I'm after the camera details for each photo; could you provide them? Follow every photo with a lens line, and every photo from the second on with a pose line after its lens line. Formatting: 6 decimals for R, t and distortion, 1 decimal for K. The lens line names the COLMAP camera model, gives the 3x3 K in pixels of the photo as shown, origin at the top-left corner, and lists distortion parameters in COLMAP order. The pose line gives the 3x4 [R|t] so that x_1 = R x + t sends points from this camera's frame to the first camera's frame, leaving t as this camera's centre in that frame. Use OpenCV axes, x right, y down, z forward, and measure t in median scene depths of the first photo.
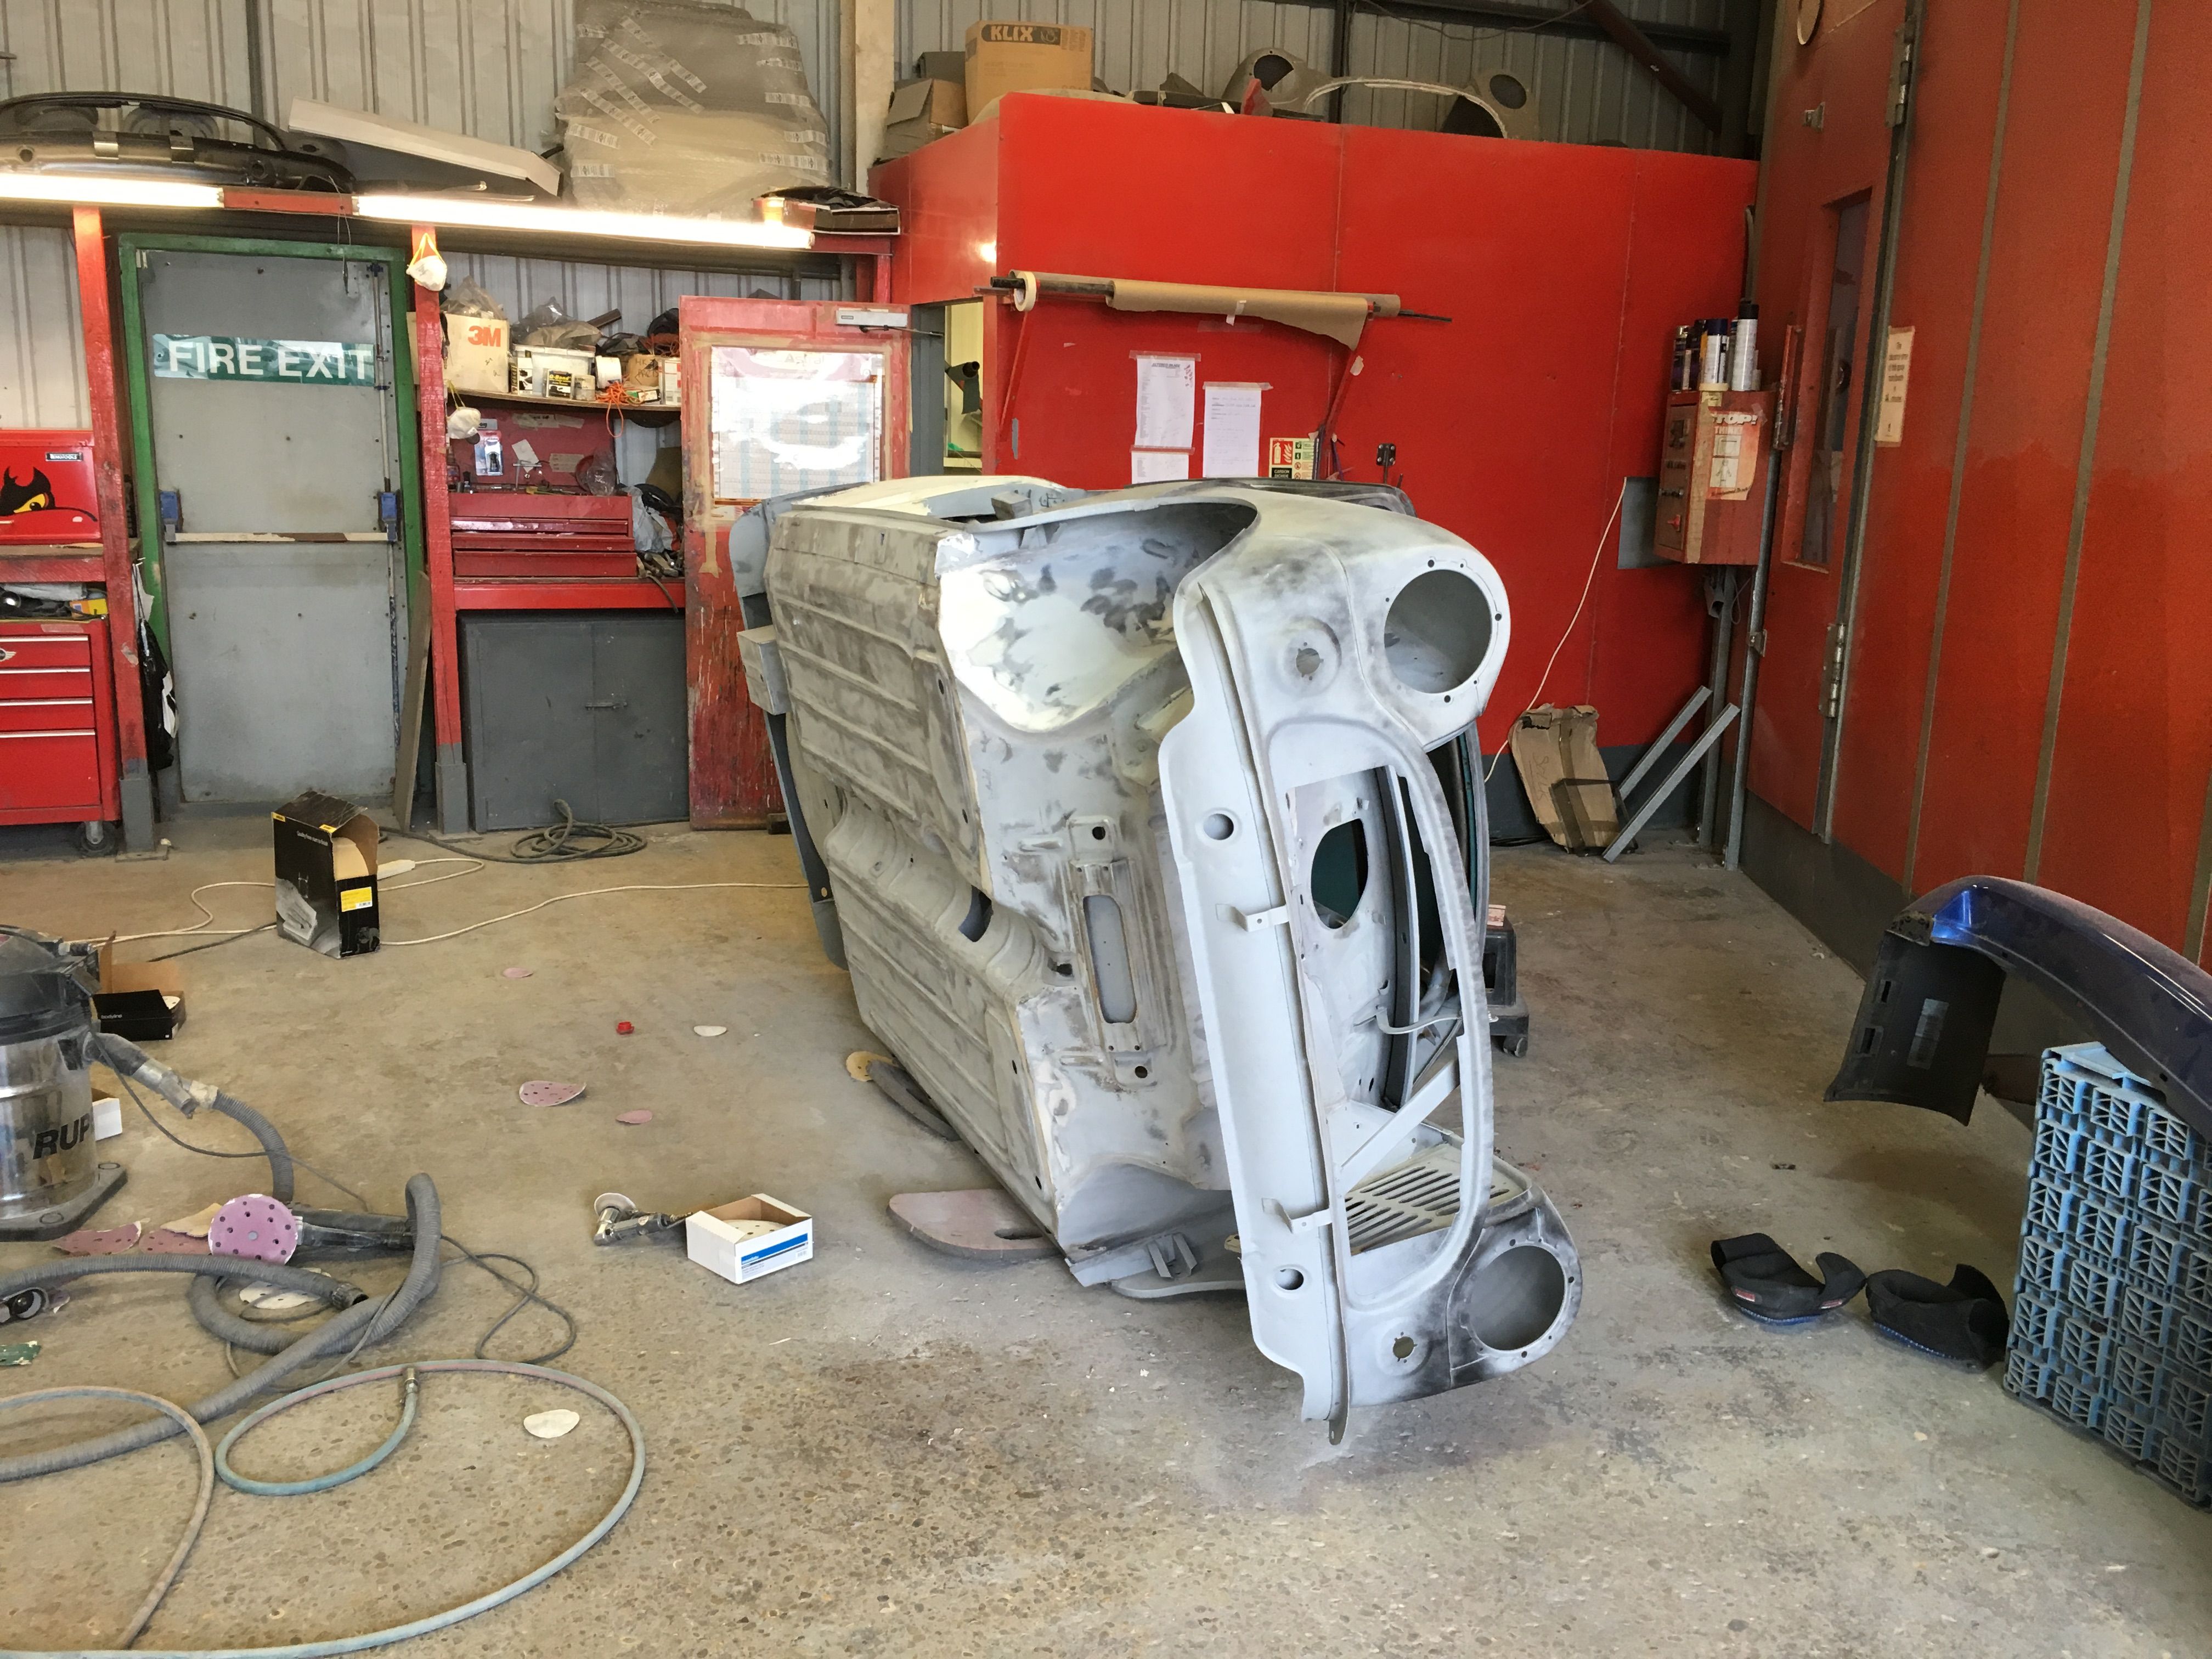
lens RADIAL K [[1888.1, 0, 1106.0], [0, 1888.1, 829.5], [0, 0, 1]] dist [0.109628, -0.143254]
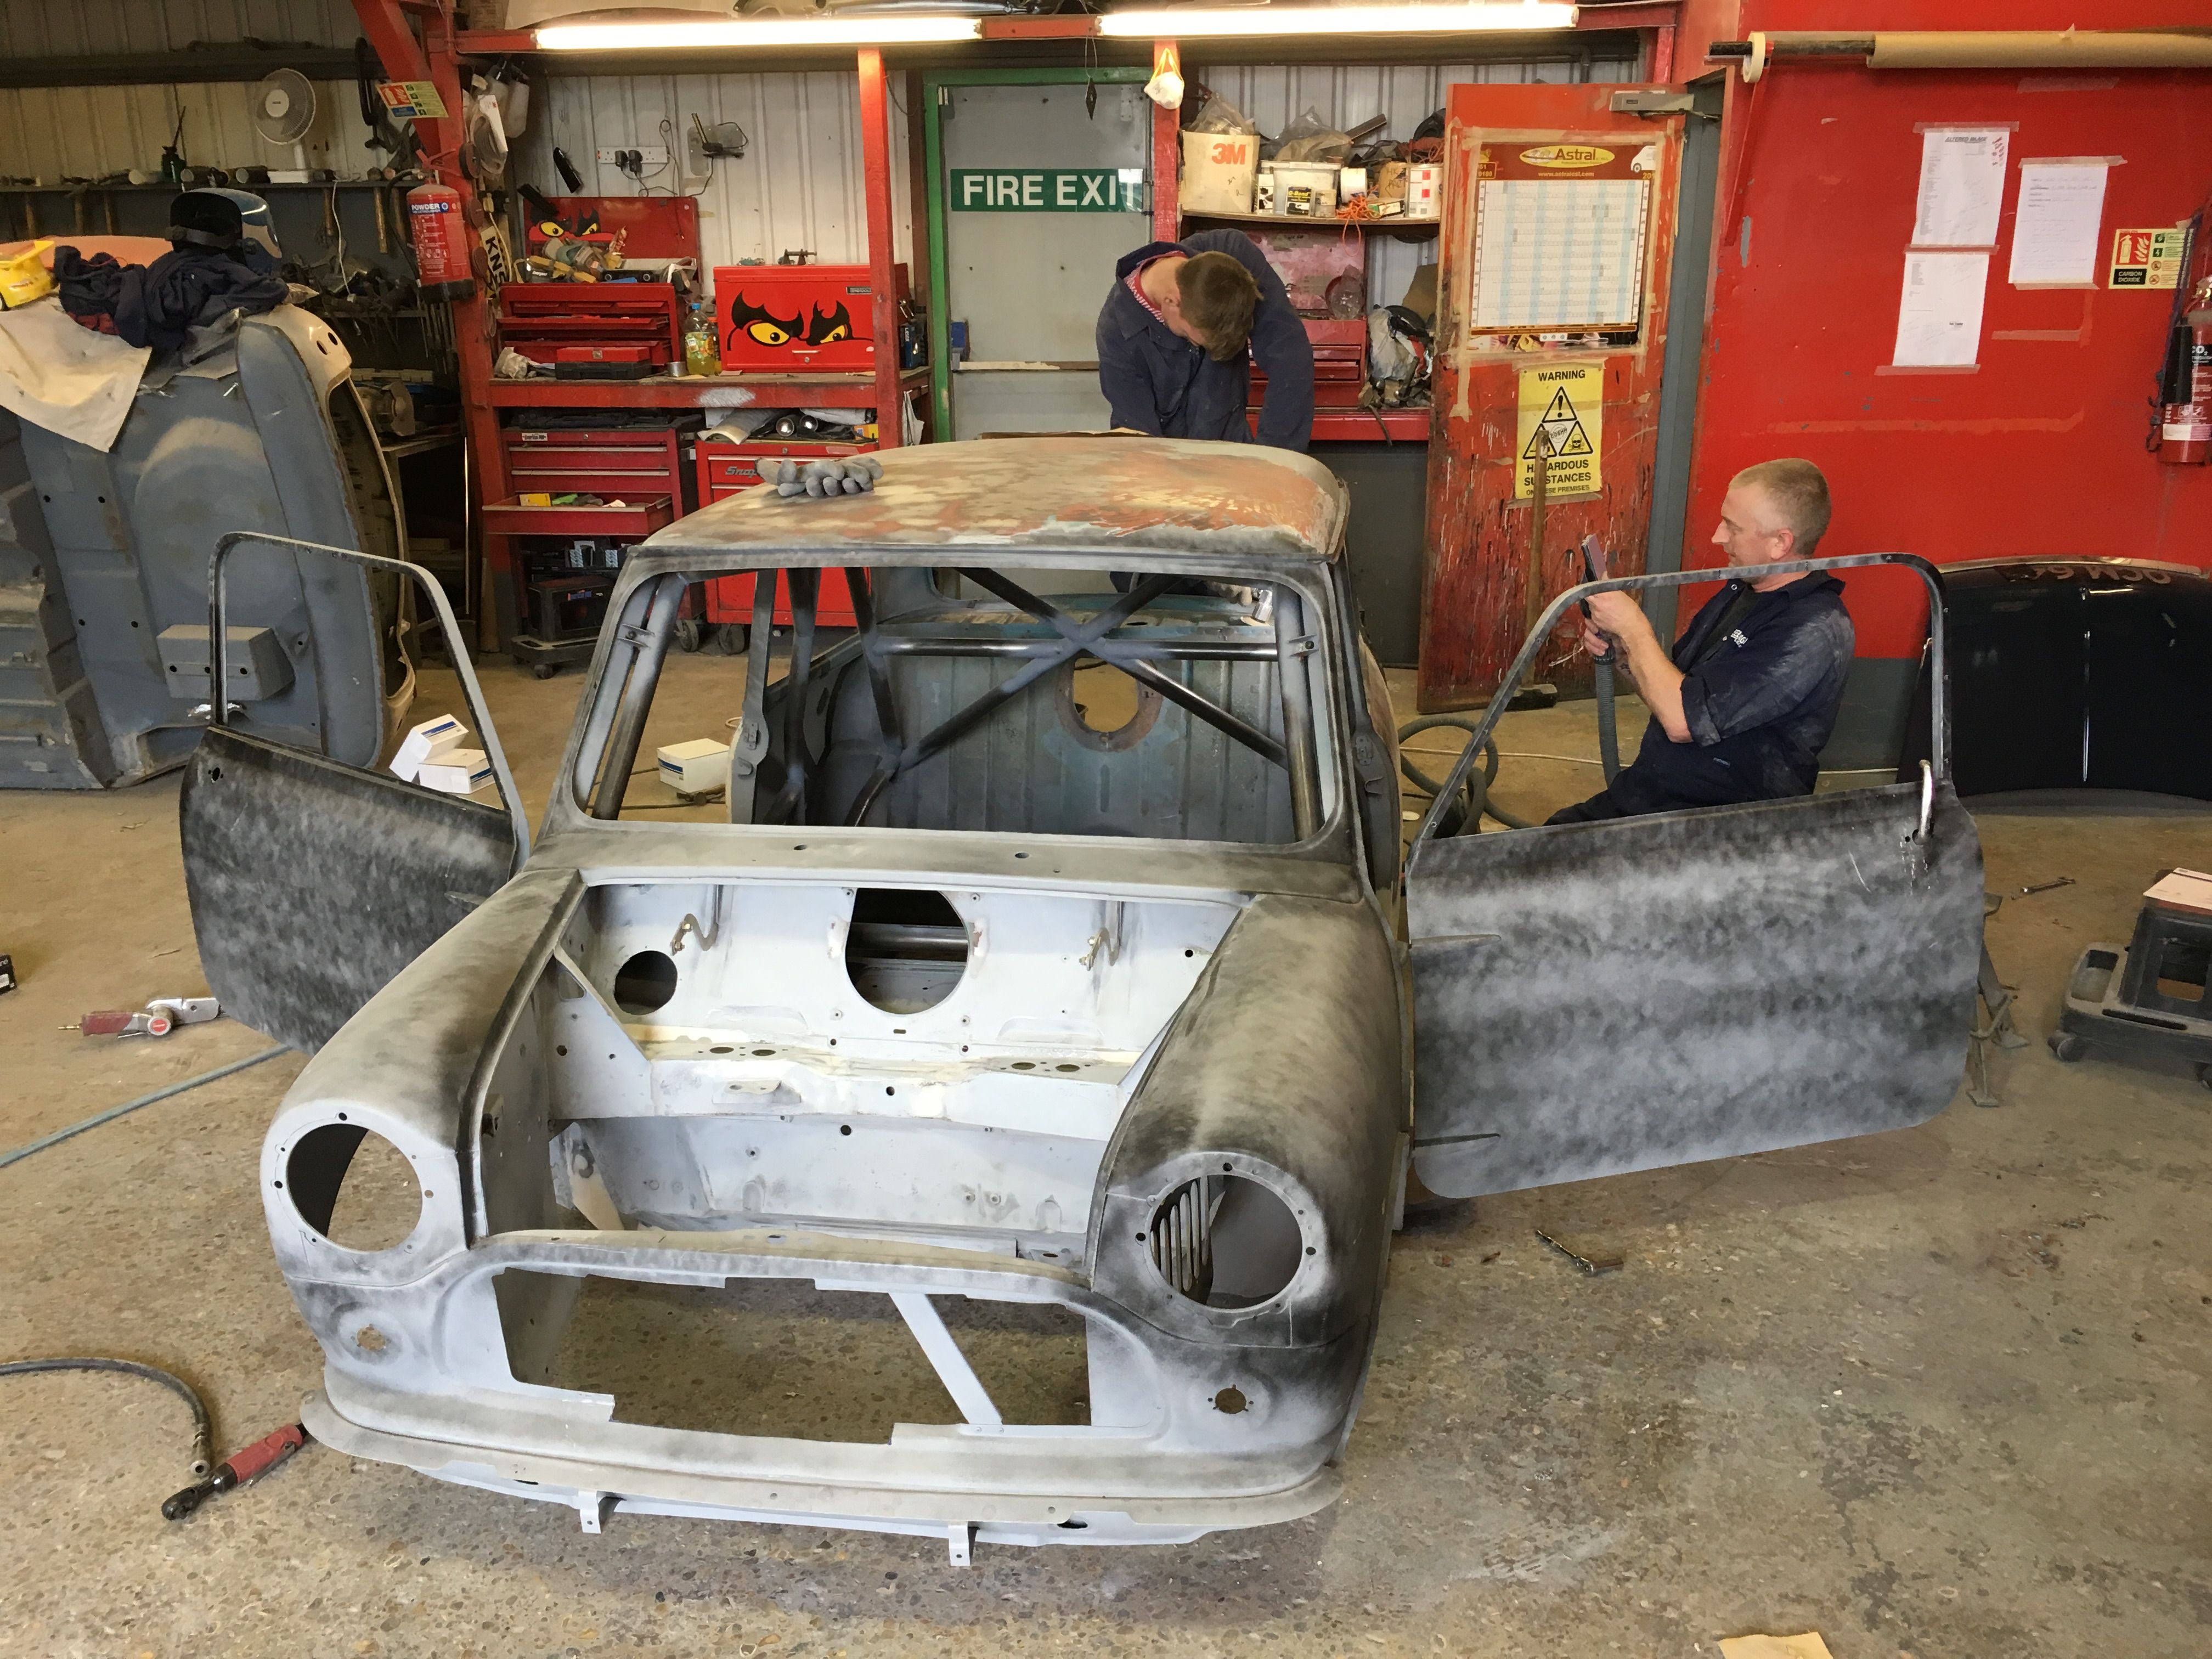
lens RADIAL K [[1888.1, 0, 1106.0], [0, 1888.1, 829.5], [0, 0, 1]] dist [0.109628, -0.143254]
pose [[0.862725, 0.124692, -0.490058, 0.141144], [-0.078335, 0.990377, 0.114089, -0.023077], [0.499568, -0.060039, 0.864191, 0.108680]]
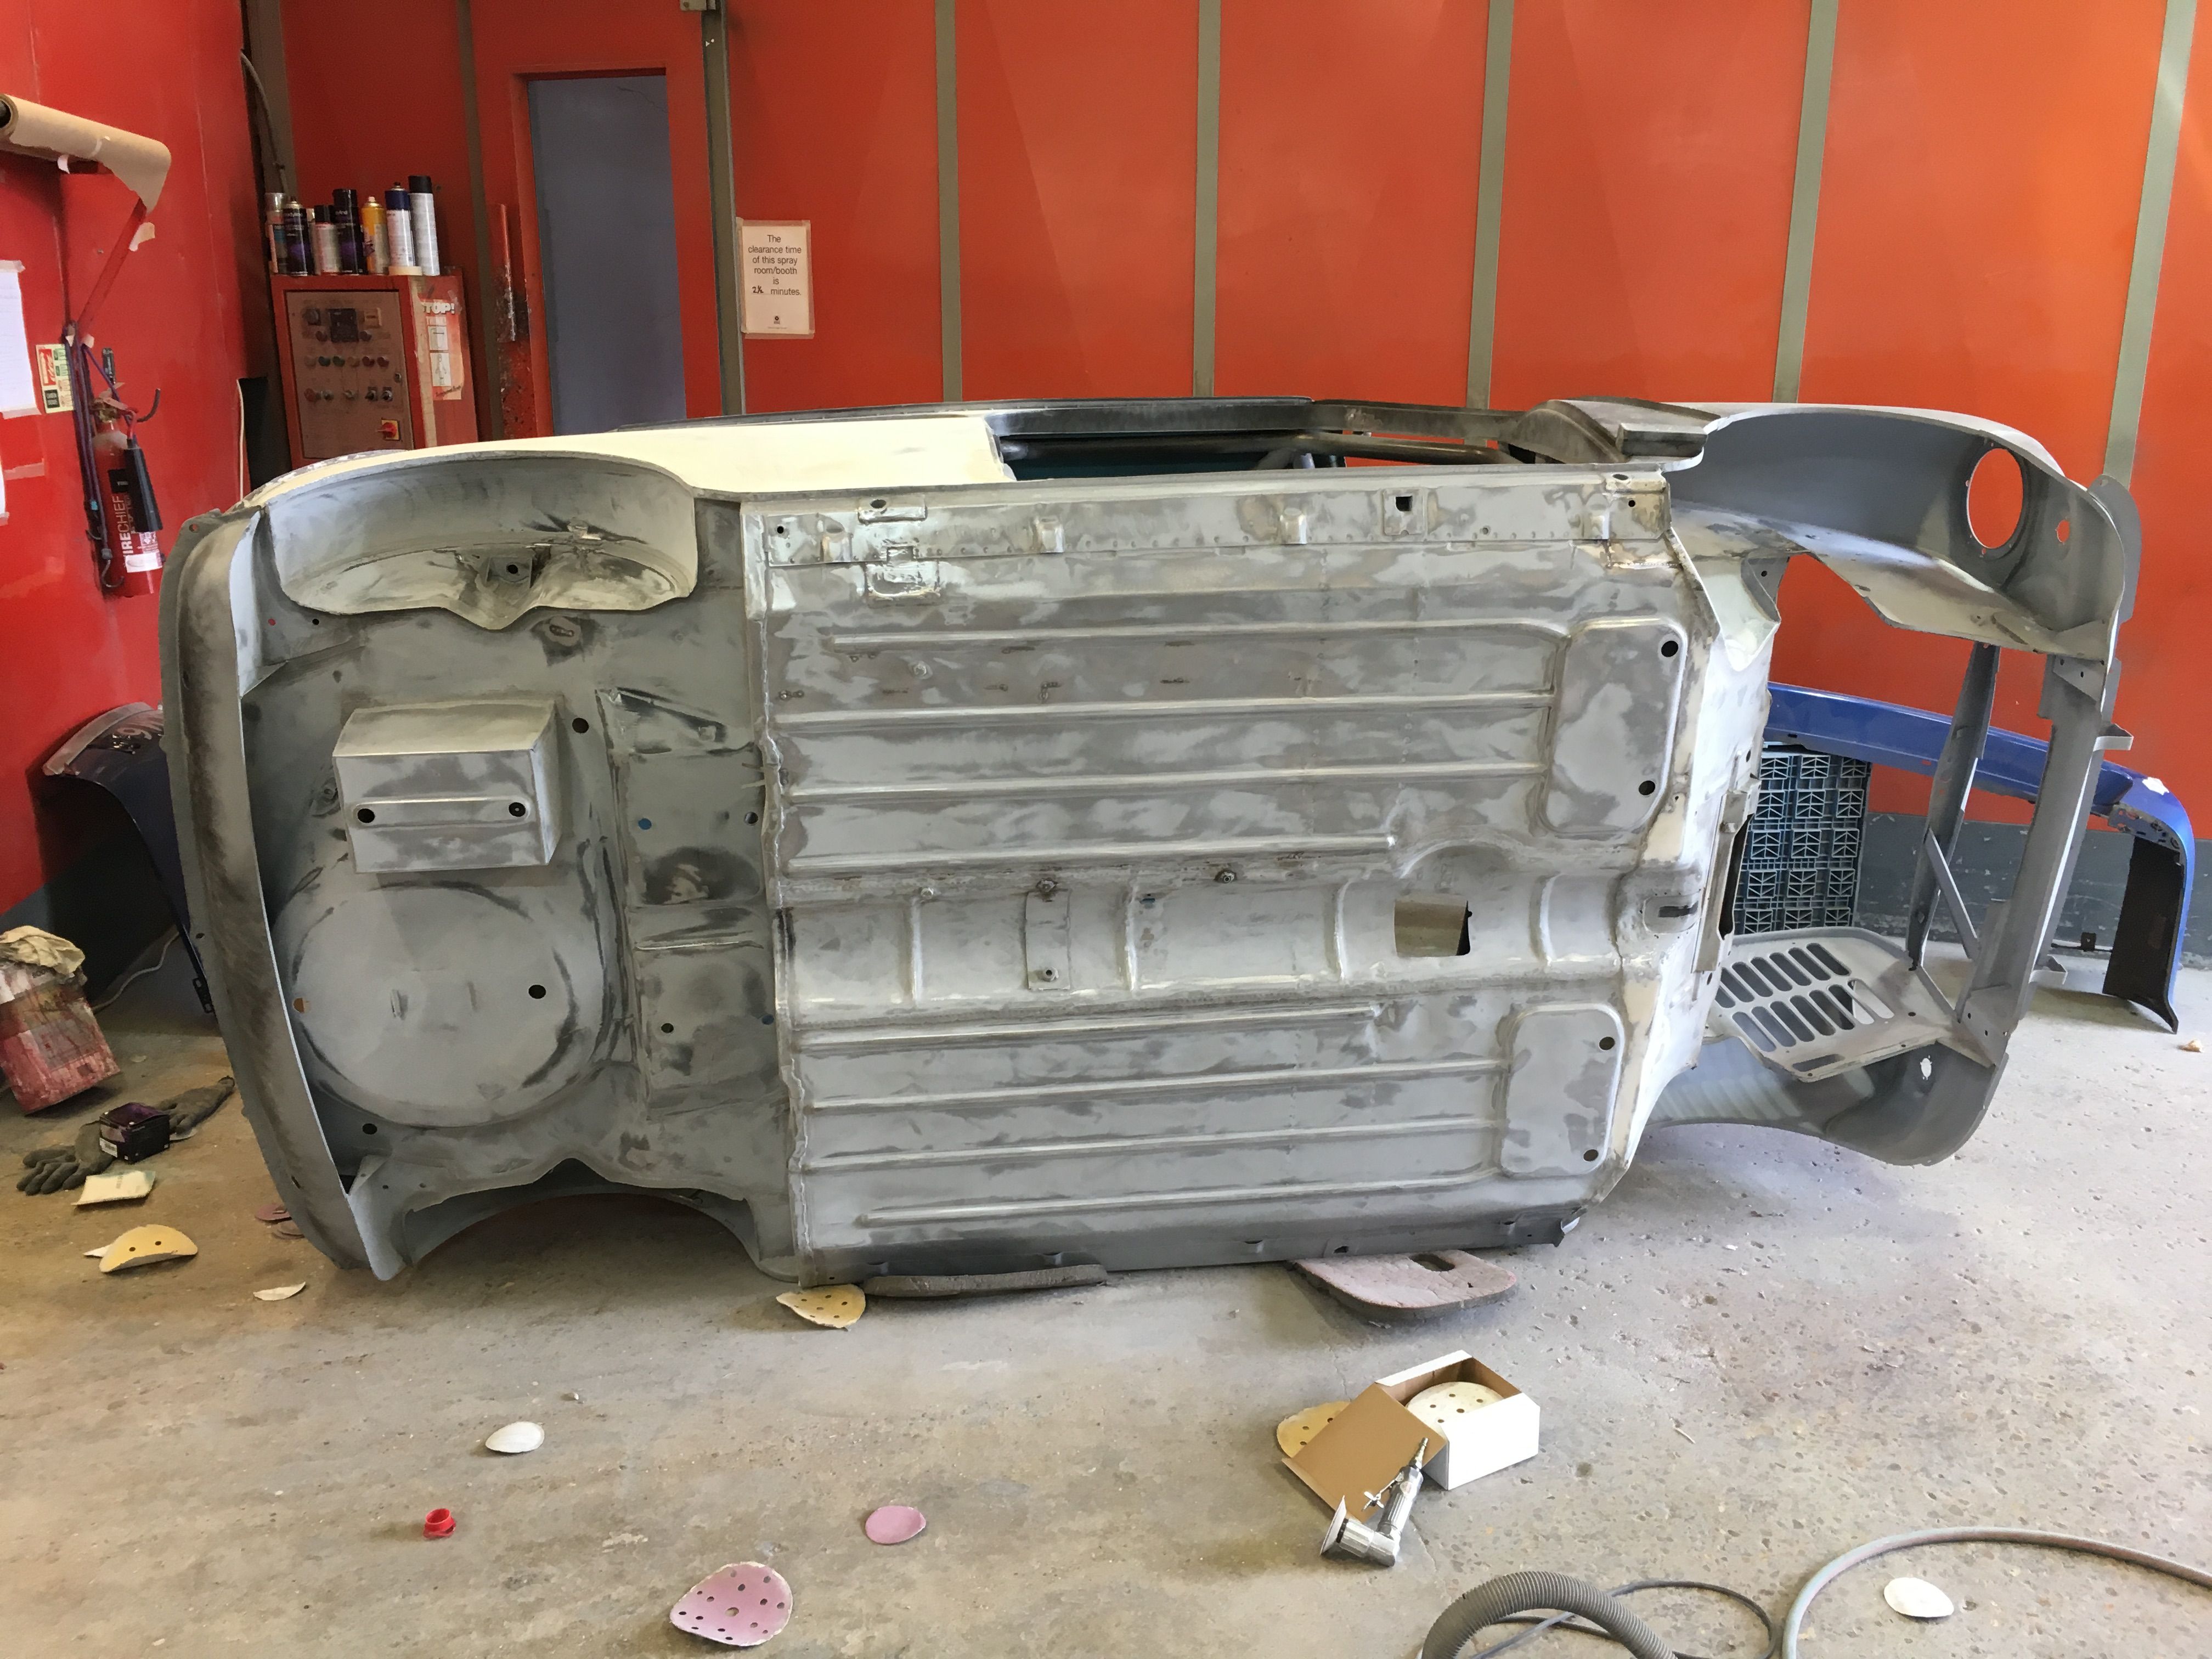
lens RADIAL K [[1888.1, 0, 1106.0], [0, 1888.1, 829.5], [0, 0, 1]] dist [0.109628, -0.143254]
pose [[0.259309, -0.274389, 0.925996, -0.464127], [0.208577, 0.952077, 0.223709, -0.114842], [-0.943003, 0.135131, 0.304113, 0.455410]]
